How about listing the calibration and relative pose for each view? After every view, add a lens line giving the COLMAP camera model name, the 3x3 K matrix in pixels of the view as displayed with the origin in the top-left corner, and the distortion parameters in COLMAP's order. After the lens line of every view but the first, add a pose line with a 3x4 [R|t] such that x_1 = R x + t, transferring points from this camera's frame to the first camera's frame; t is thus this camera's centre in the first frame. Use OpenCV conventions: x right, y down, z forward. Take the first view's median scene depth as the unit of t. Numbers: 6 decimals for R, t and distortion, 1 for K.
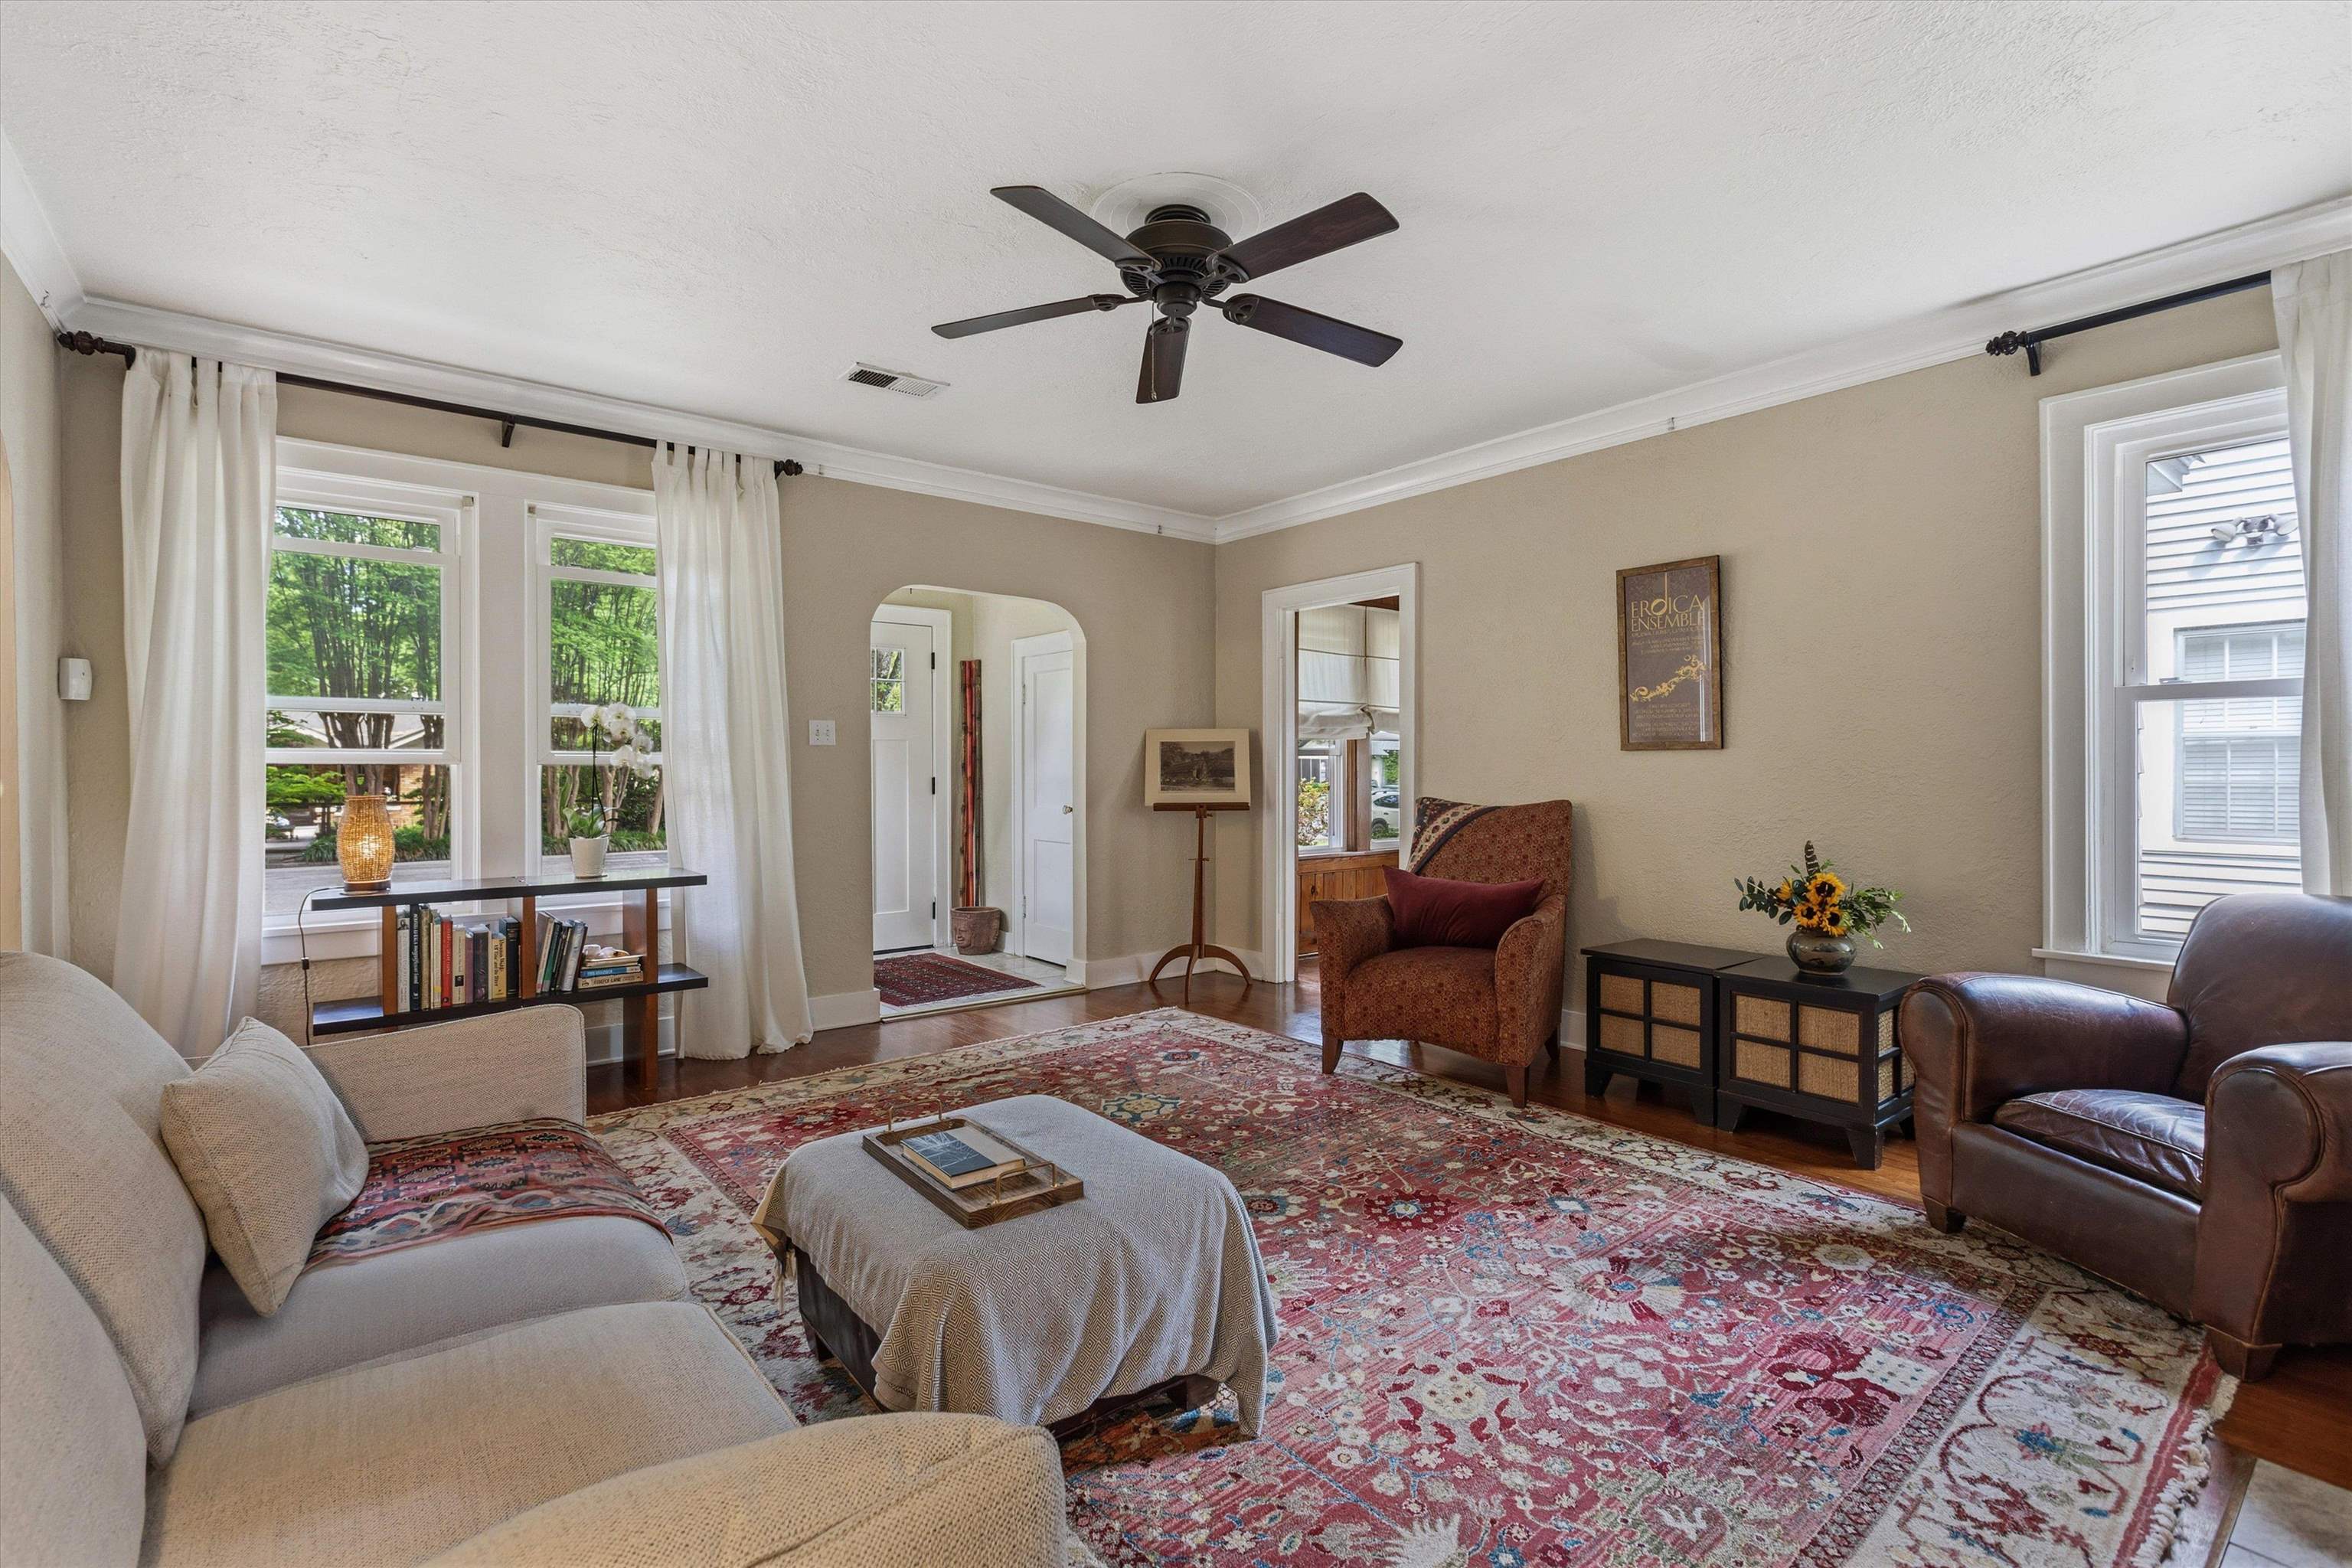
lens RADIAL K [[1059.5, 0, 1175.9], [0, 1059.5, 774.1], [0, 0, 1]] dist [0.001924, 0.000548]
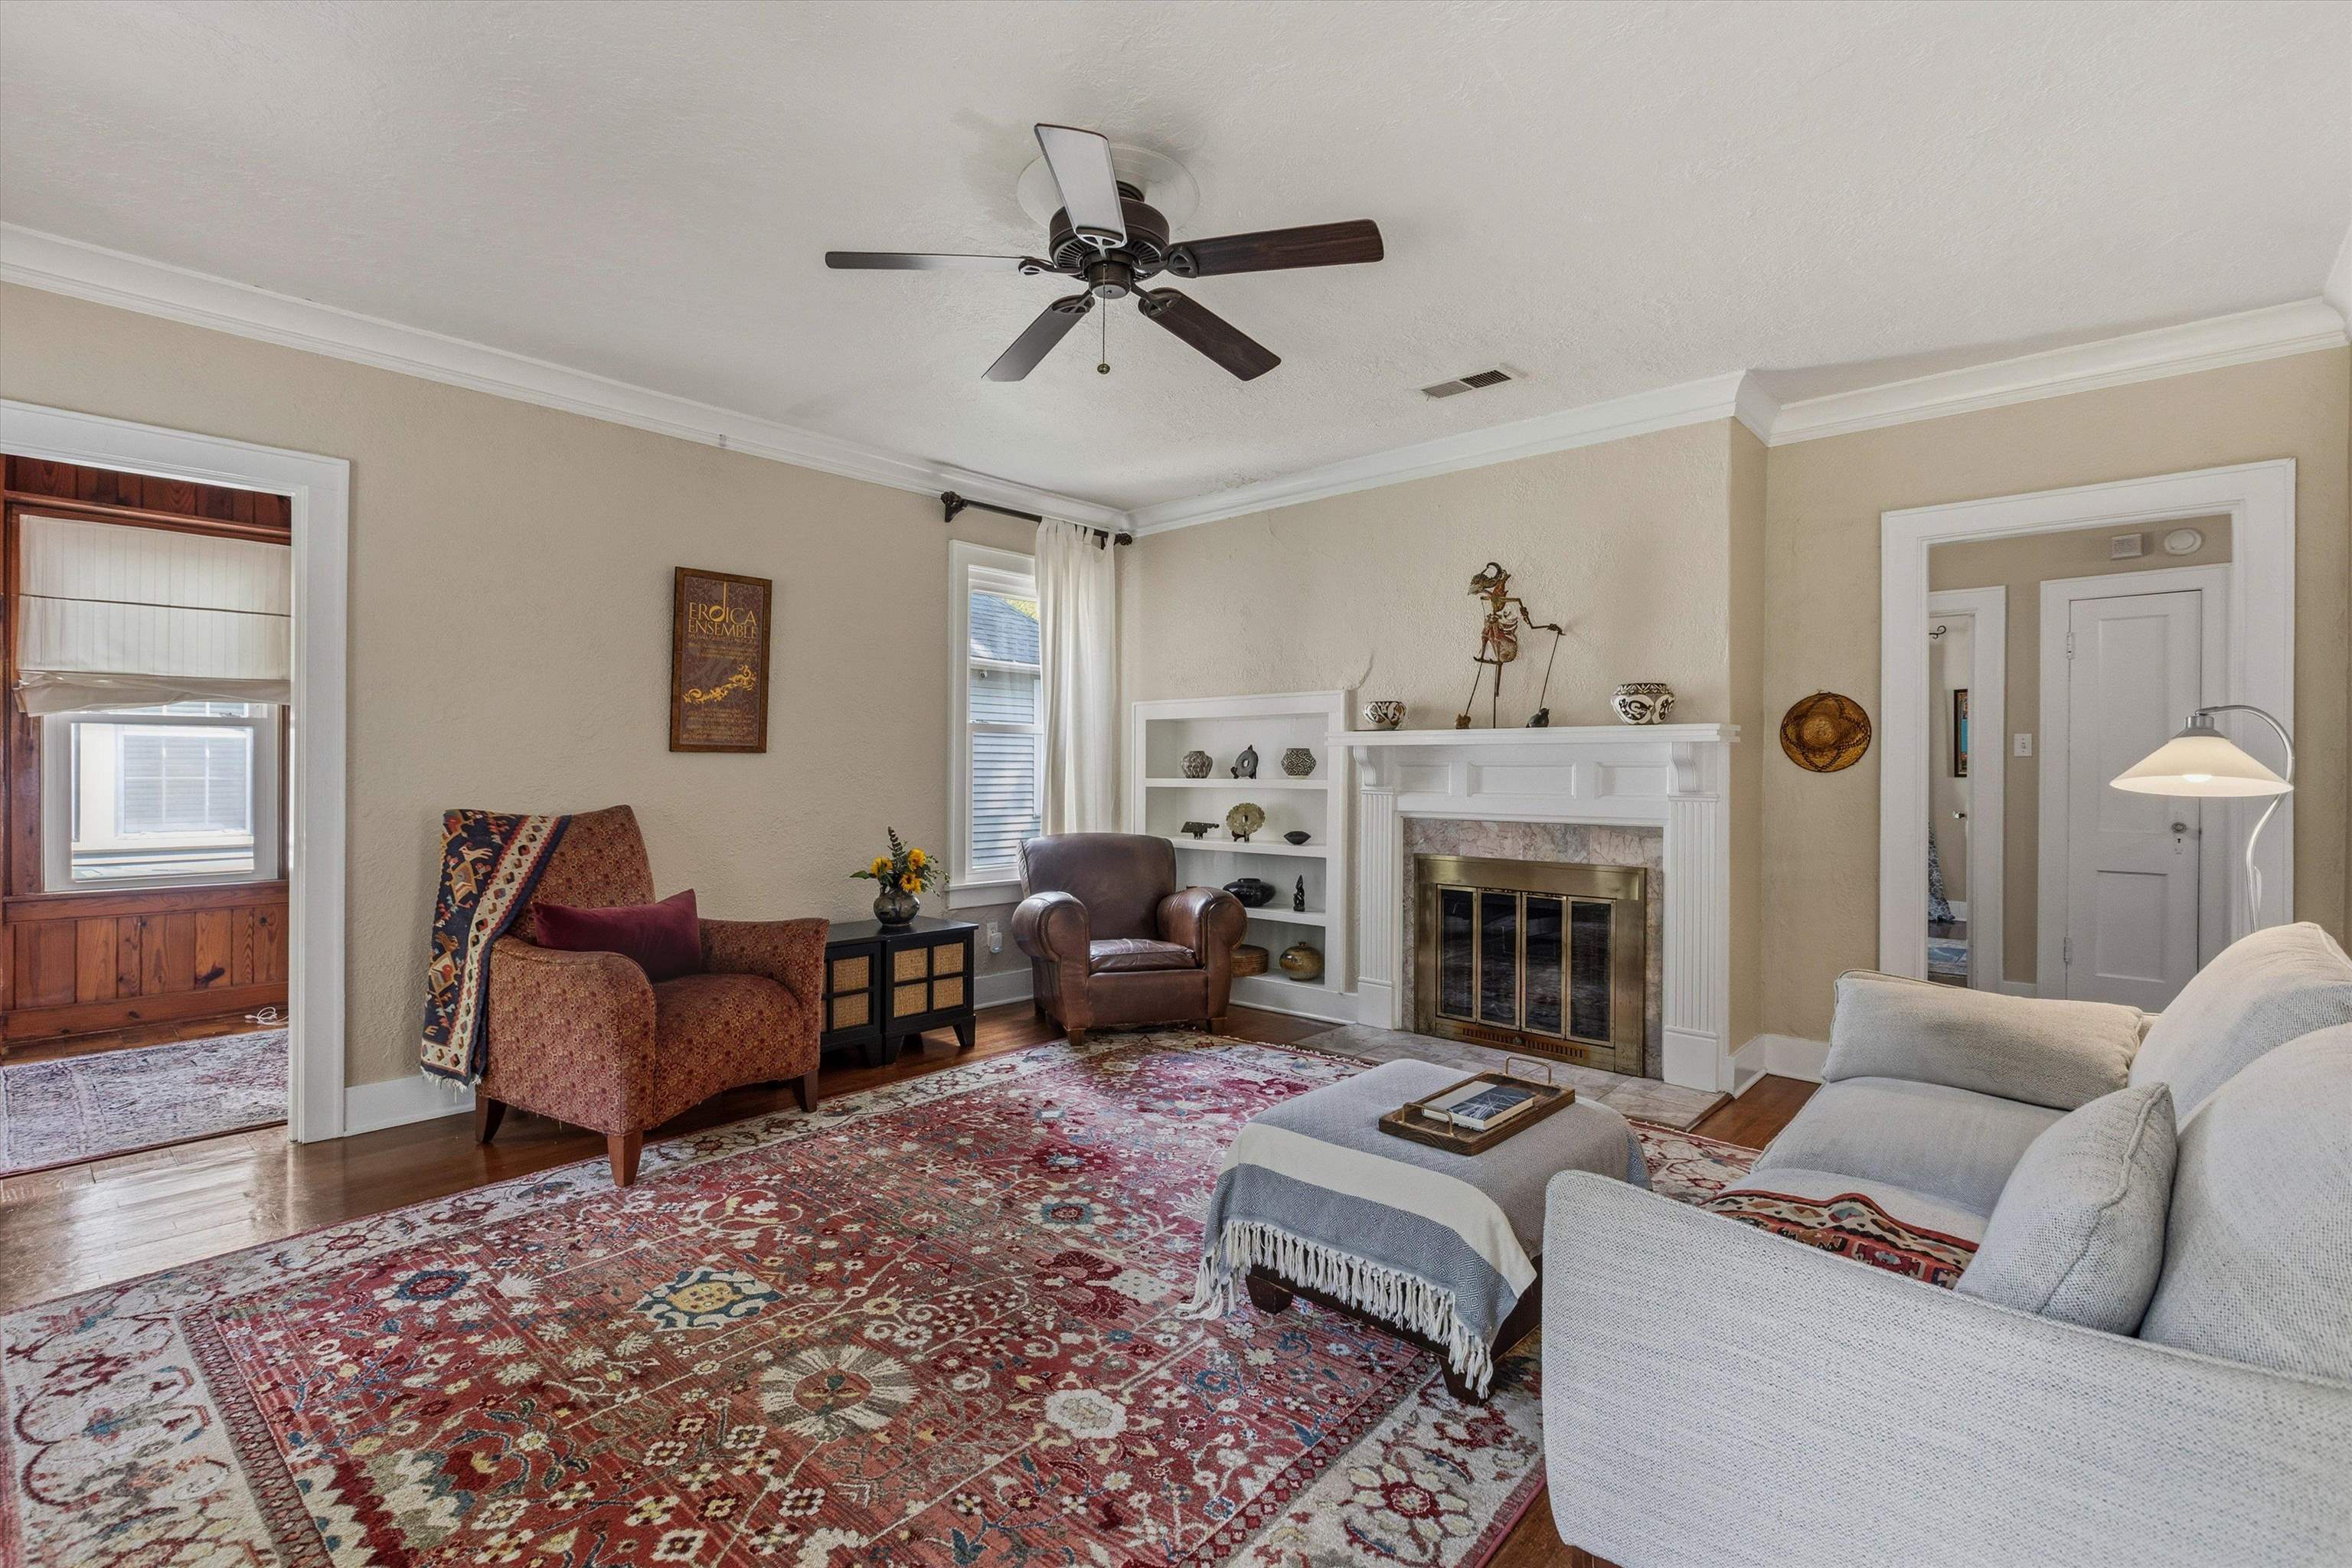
lens RADIAL K [[1059.5, 0, 1154.8], [0, 1059.5, 778.2], [0, 0, 1]] dist [0.001924, 0.000548]
pose [[-0.146580, -0.008827, 0.989159, -0.794118], [-0.000715, 0.999961, 0.008818, -0.009515], [-0.989199, 0.000585, -0.146581, 0.925795]]
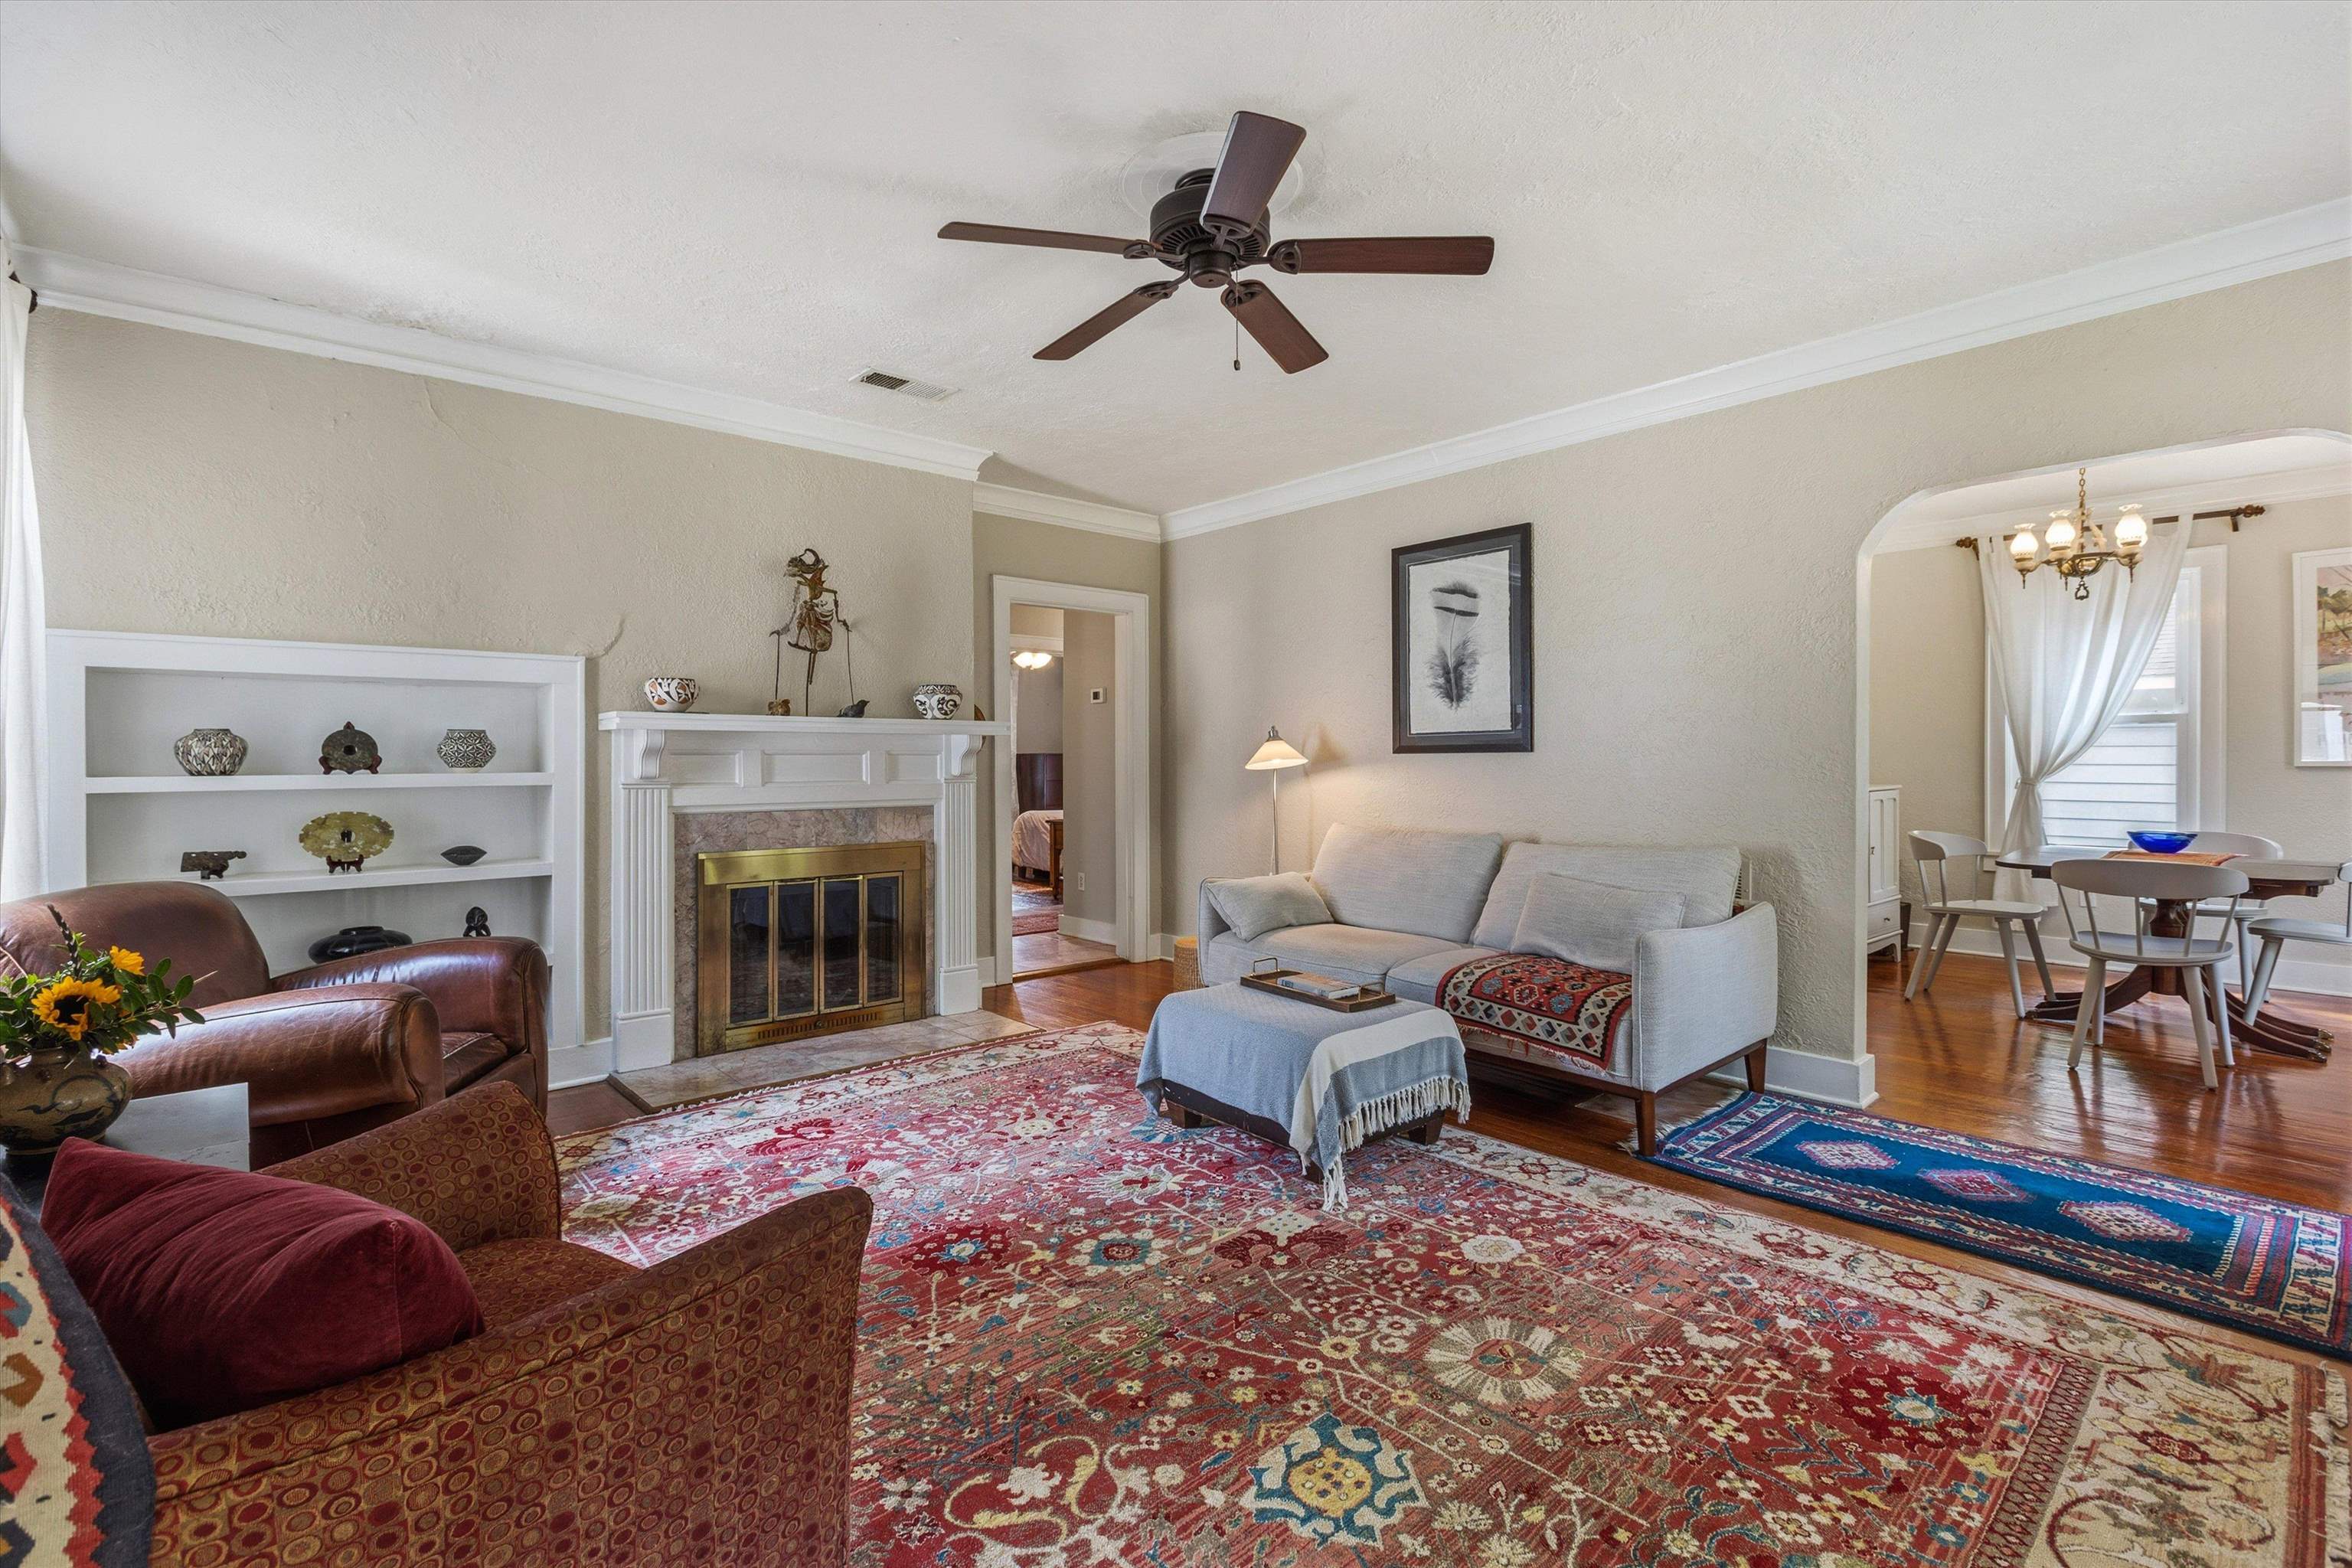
lens RADIAL K [[1059.5, 0, 1160.0], [0, 1059.5, 768.3], [0, 0, 1]] dist [0.001924, 0.000548]
pose [[-0.999591, 0.001995, -0.028530, 0.063336], [0.001683, 0.999939, 0.010956, -0.009621], [0.028550, 0.010903, -0.999533, 1.645032]]
